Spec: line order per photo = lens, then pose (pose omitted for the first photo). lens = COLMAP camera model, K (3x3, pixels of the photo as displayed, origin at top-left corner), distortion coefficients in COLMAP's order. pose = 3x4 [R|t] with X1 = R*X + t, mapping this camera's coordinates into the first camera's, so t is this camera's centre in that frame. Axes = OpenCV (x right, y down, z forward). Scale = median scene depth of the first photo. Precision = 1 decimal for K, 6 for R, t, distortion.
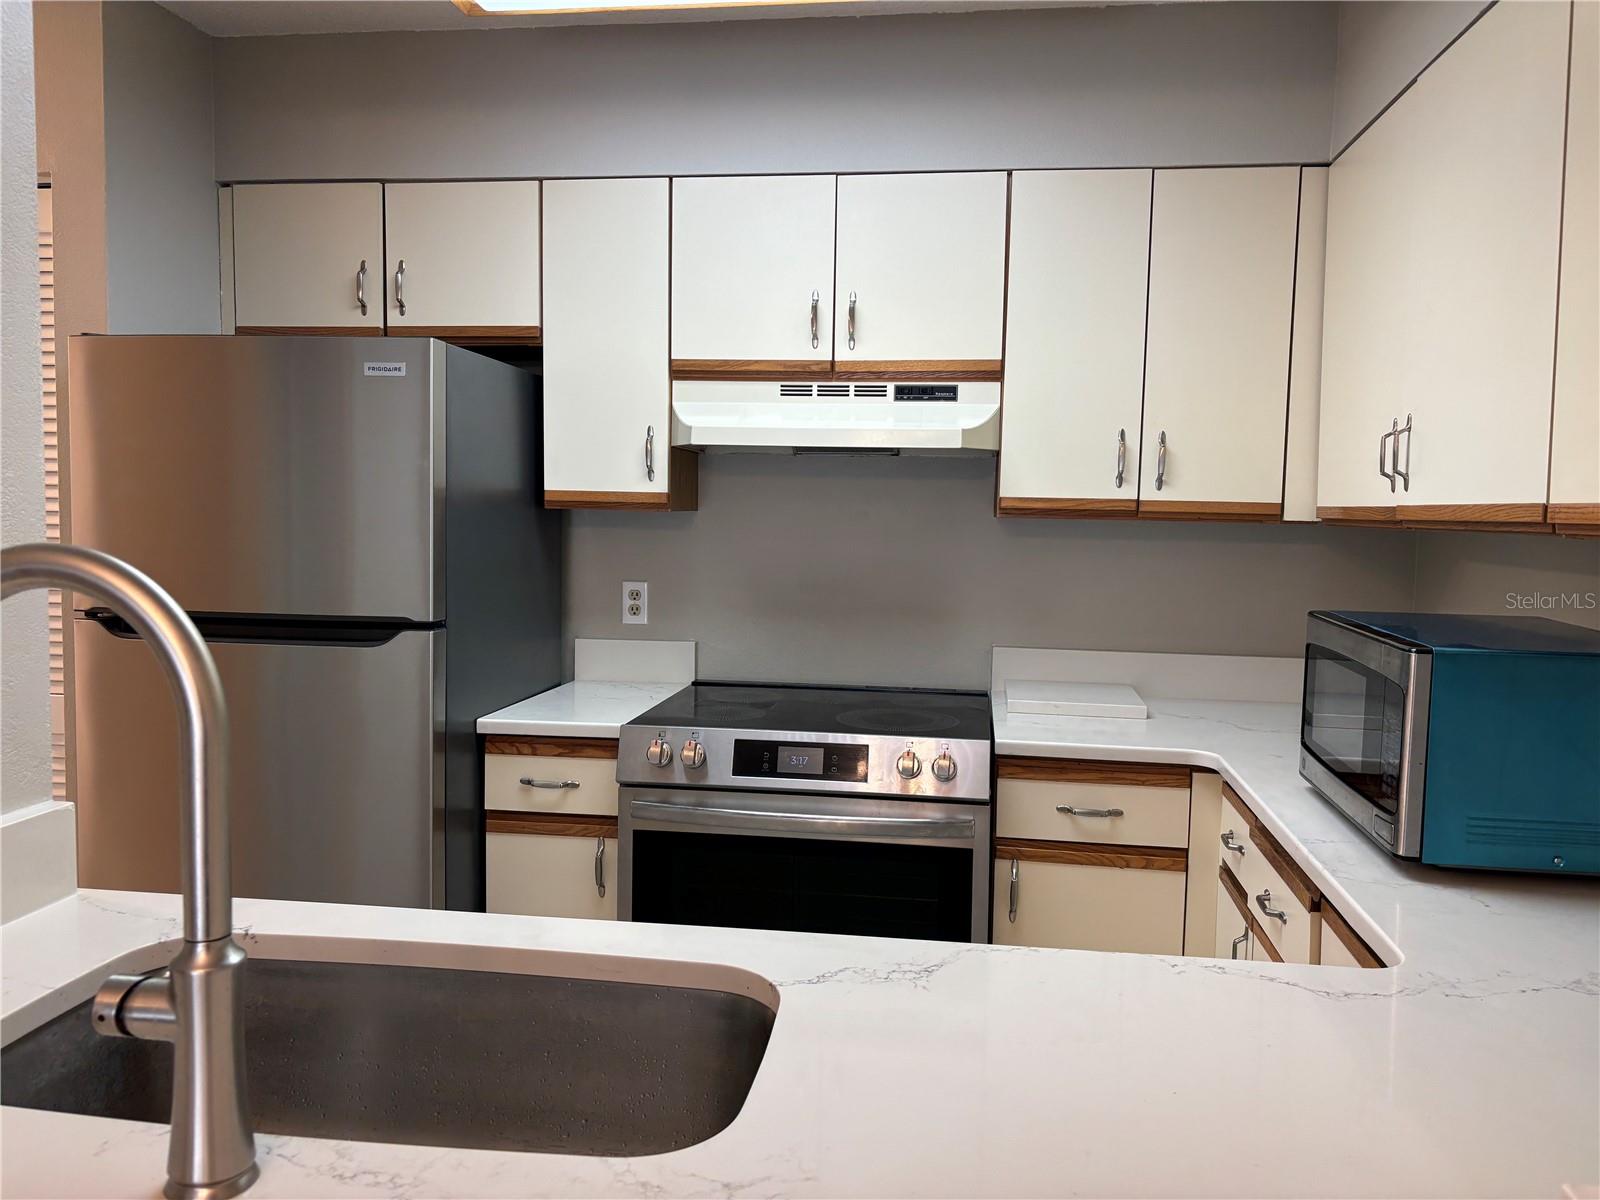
lens RADIAL K [[1223.7, 0, 804.2], [0, 1223.7, 601.9], [0, 0, 1]] dist [0.003691, -0.010082]
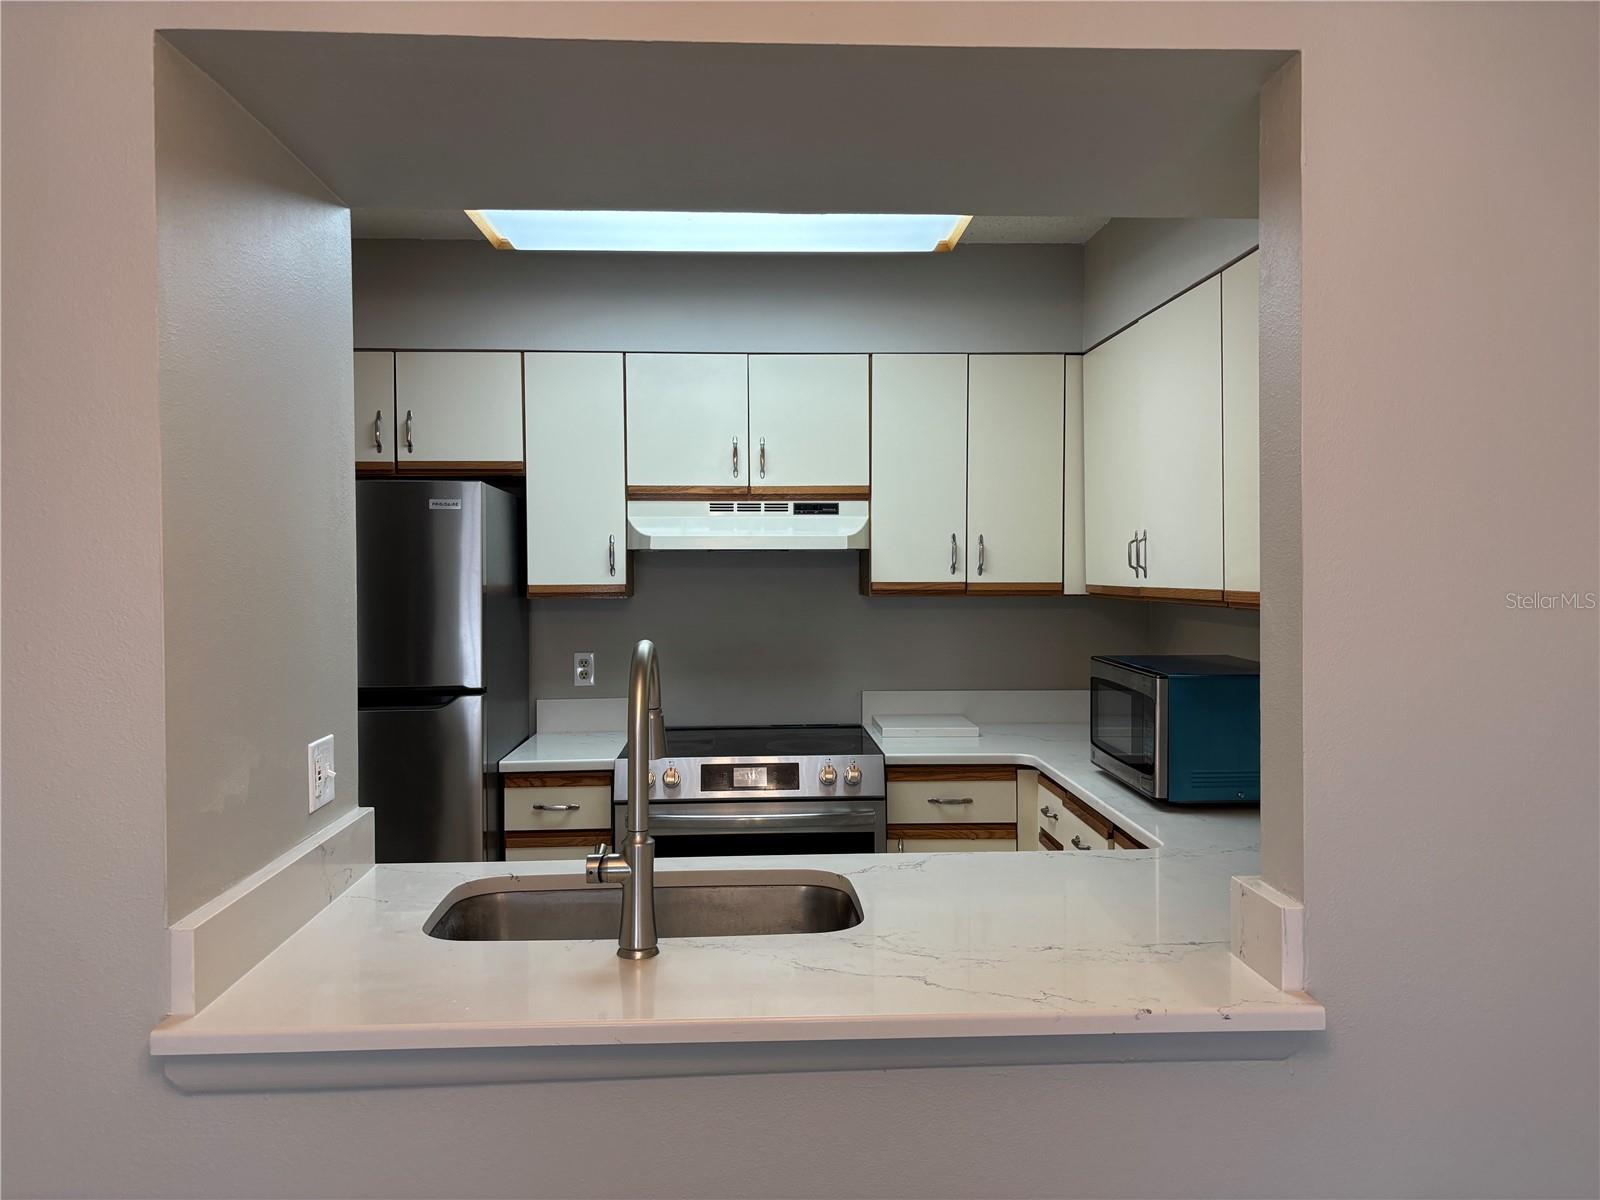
lens RADIAL K [[1223.7, 0, 792.6], [0, 1223.7, 593.9], [0, 0, 1]] dist [0.003691, -0.010082]
pose [[0.981608, -0.027491, 0.188920, -0.200382], [0.037839, 0.997962, -0.051390, -0.004670], [-0.187123, 0.057593, 0.980647, -0.364901]]
